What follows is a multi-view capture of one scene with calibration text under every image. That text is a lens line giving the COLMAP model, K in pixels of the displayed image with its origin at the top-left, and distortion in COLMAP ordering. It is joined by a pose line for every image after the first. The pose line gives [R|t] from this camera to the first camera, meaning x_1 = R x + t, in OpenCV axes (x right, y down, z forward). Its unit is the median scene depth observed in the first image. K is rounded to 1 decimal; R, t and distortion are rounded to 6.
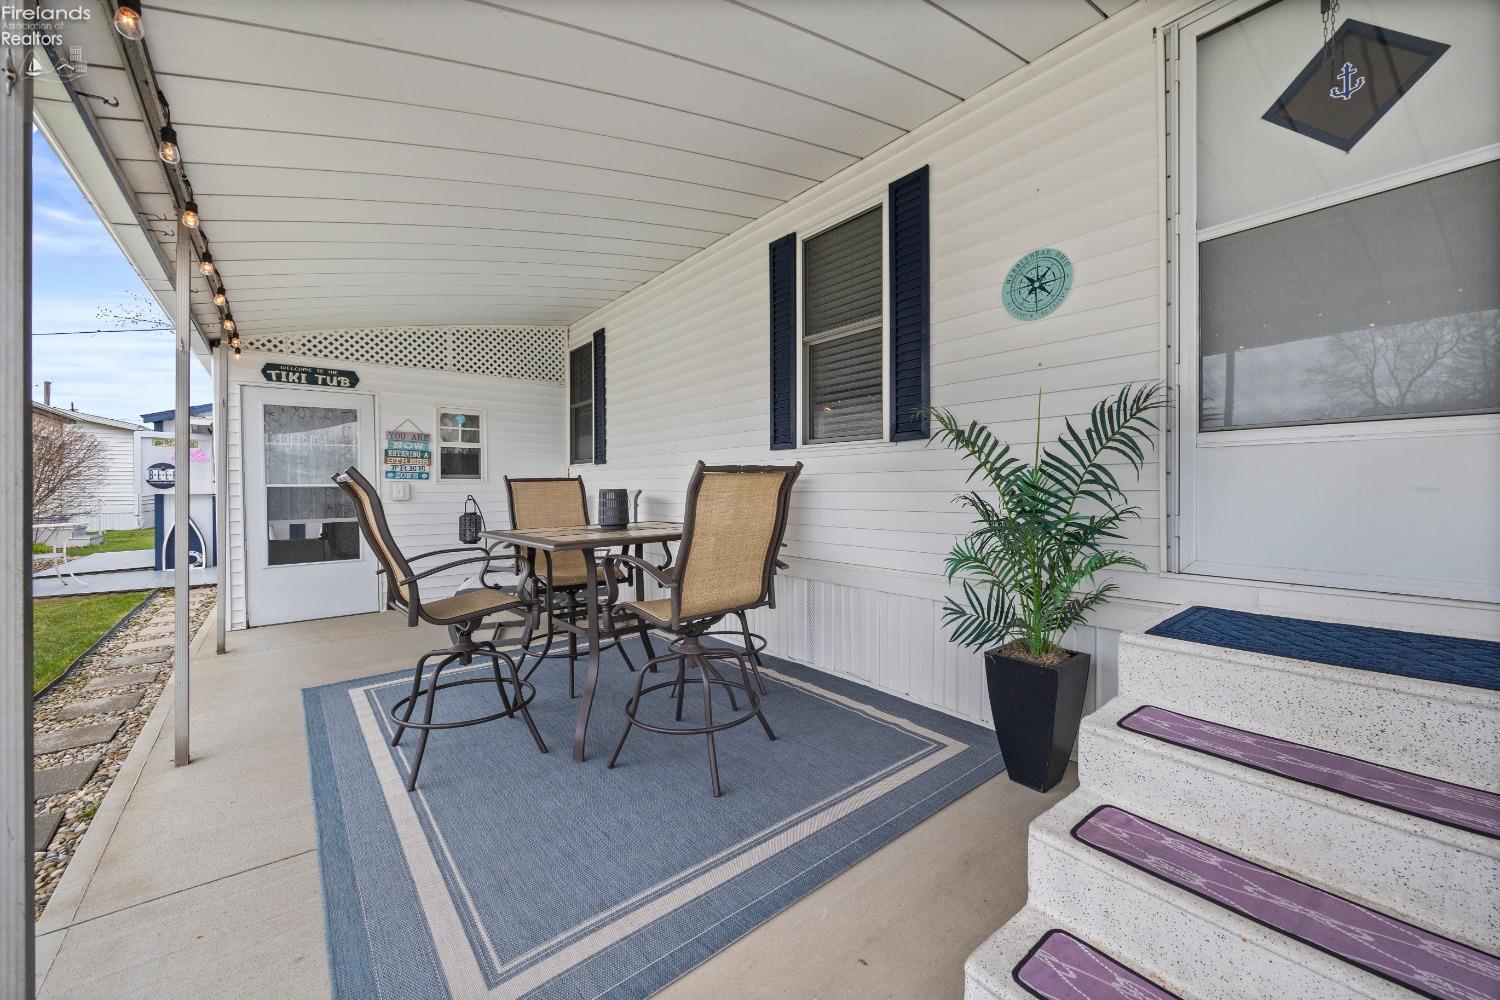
lens RADIAL K [[576.9, 0, 752.7], [0, 576.9, 493.9], [0, 0, 1]] dist [-0.000538, -0.000077]
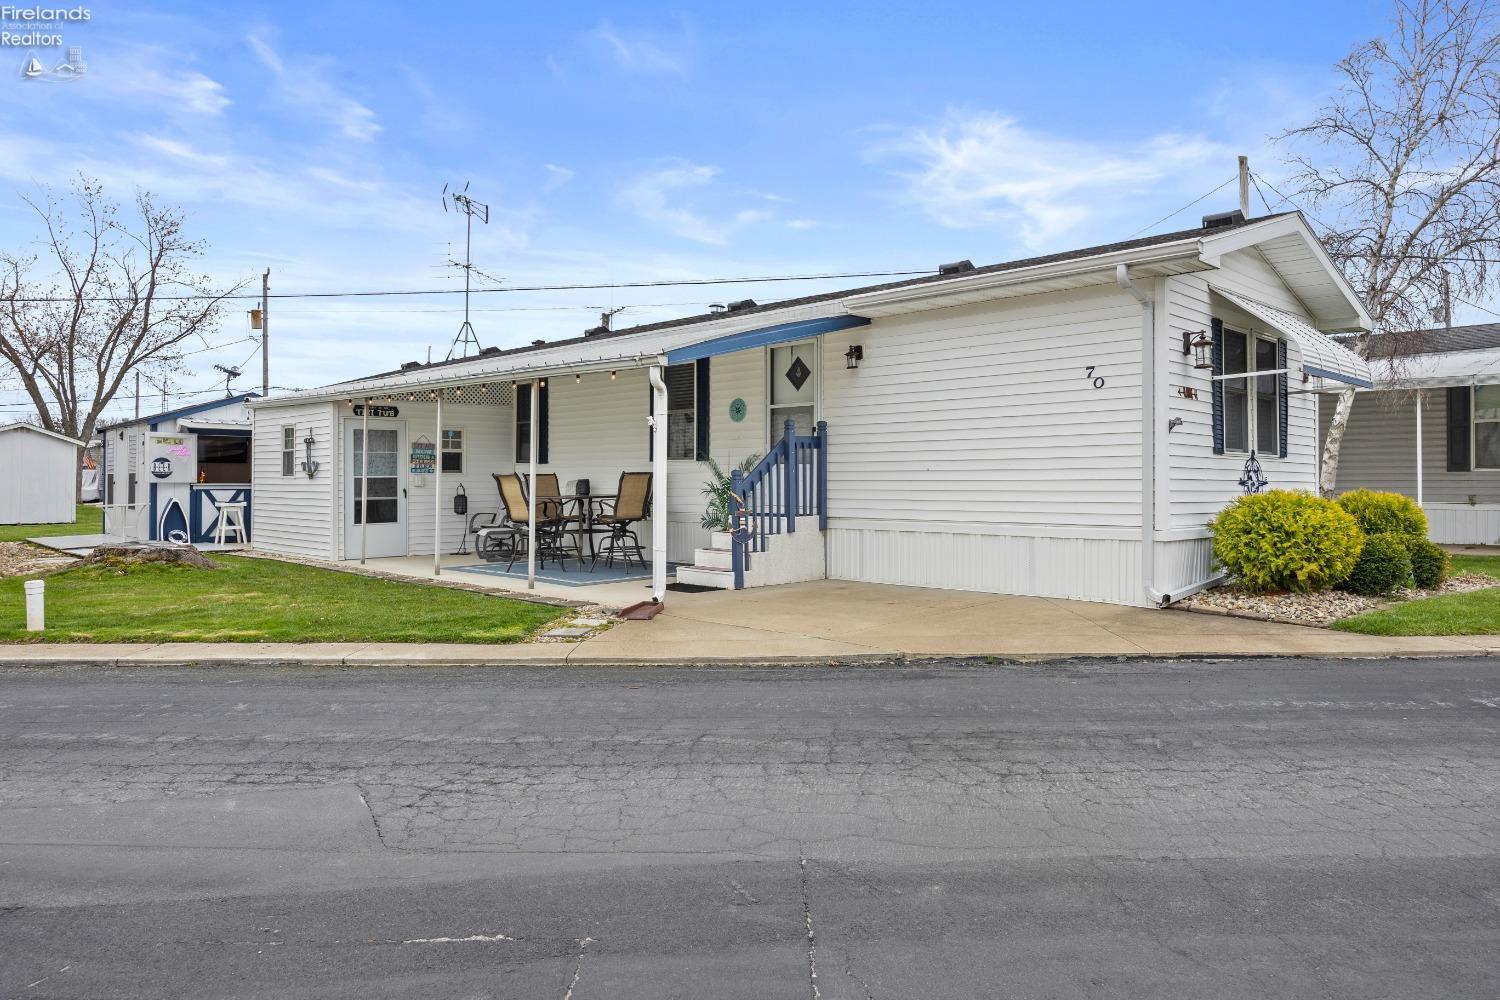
lens RADIAL K [[1011.0, 0, 753.5], [0, 1011.0, 456.8], [0, 0, 1]] dist [-0.006114, -0.002501]
pose [[0.995514, 0.005580, 0.094448, 0.039152], [-0.002494, 0.999460, -0.032758, 0.017710], [-0.094579, 0.032376, 0.994991, -1.797108]]
